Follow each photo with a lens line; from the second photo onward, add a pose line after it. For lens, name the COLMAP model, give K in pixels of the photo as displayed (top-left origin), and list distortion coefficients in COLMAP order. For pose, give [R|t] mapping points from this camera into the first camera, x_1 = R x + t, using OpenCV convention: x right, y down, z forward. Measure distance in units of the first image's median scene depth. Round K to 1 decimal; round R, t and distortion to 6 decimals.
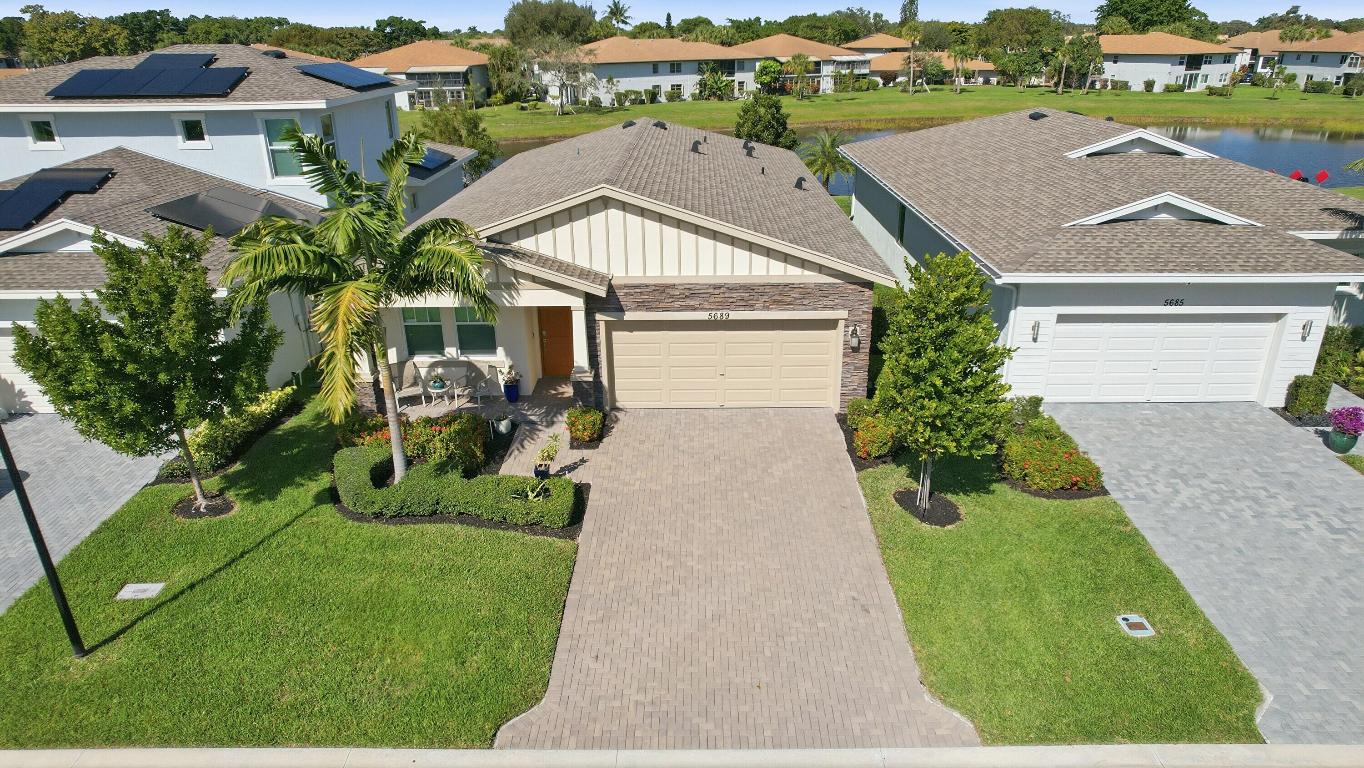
lens RADIAL K [[872.5, 0, 688.1], [0, 872.5, 382.7], [0, 0, 1]] dist [-0.069218, 0.064608]
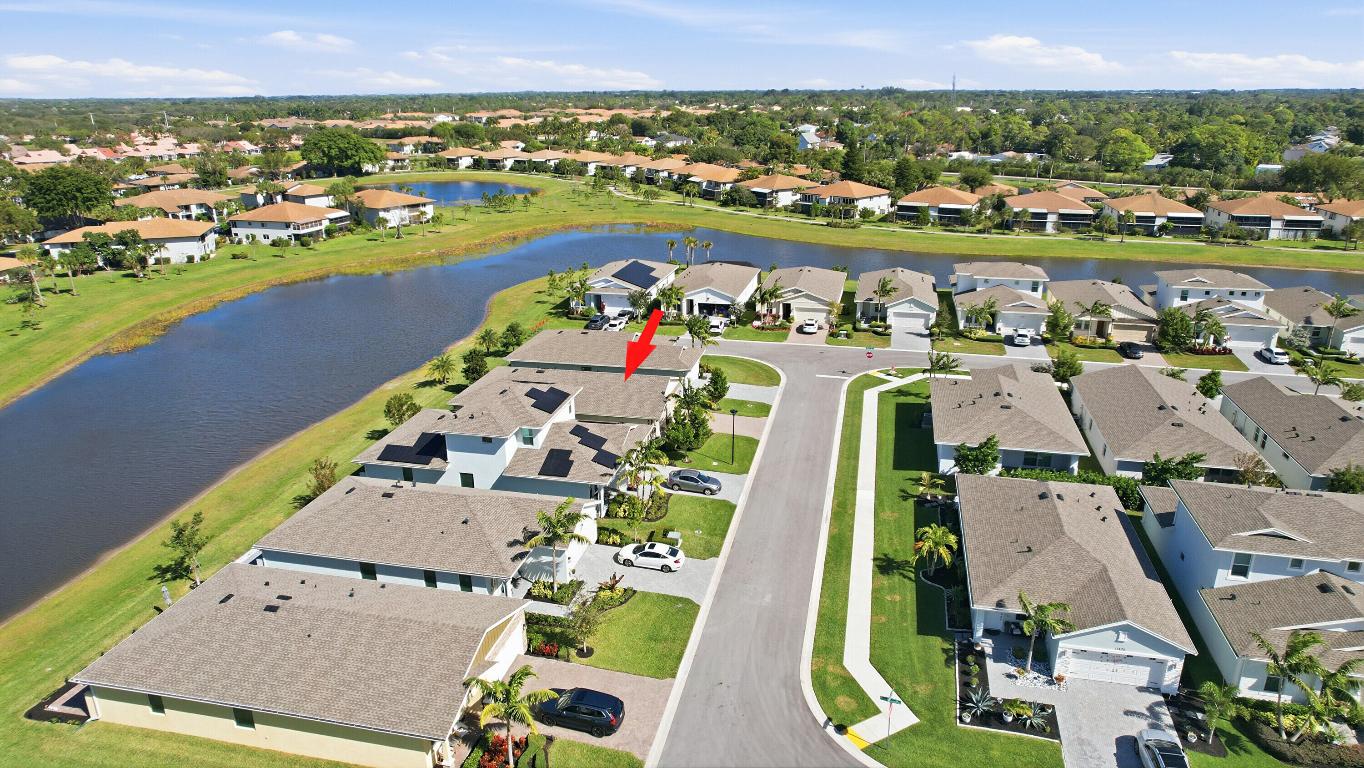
lens RADIAL K [[872.5, 0, 692.0], [0, 872.5, 385.0], [0, 0, 1]] dist [-0.069218, 0.064608]
pose [[0.197754, -0.310901, 0.929642, -3.744489], [0.370378, 0.901767, 0.222792, -0.998806], [-0.907587, 0.300261, 0.293479, -0.430675]]
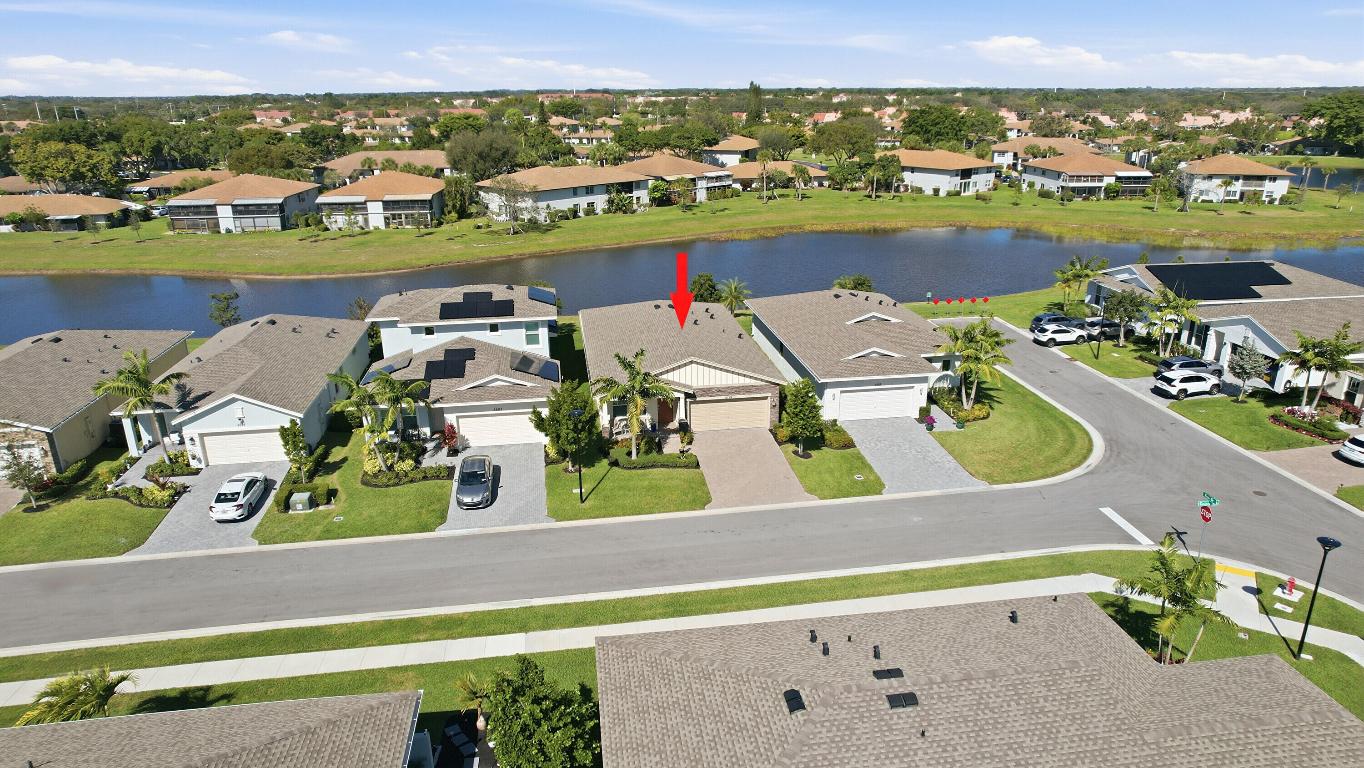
lens RADIAL K [[872.5, 0, 686.9], [0, 872.5, 390.0], [0, 0, 1]] dist [-0.069218, 0.064608]
pose [[0.986283, -0.051208, 0.156917, -0.479416], [0.058593, 0.997364, -0.042802, 0.013328], [-0.154311, 0.051409, 0.986684, -1.597112]]
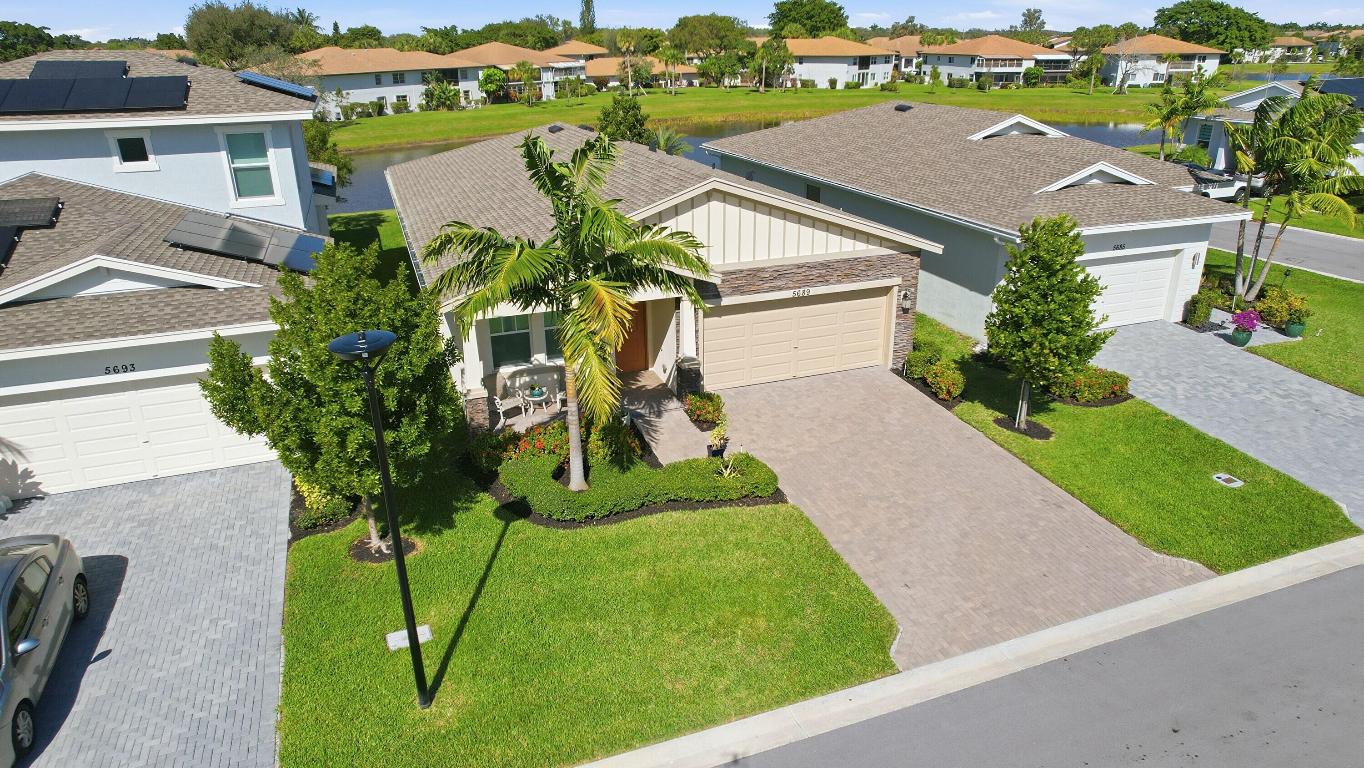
lens RADIAL K [[872.5, 0, 686.2], [0, 872.5, 386.4], [0, 0, 1]] dist [-0.069218, 0.064608]
pose [[0.934198, -0.134050, 0.330612, -0.411193], [0.135418, 0.990606, 0.019006, -0.000065], [-0.330054, 0.027016, 0.943575, 0.011876]]
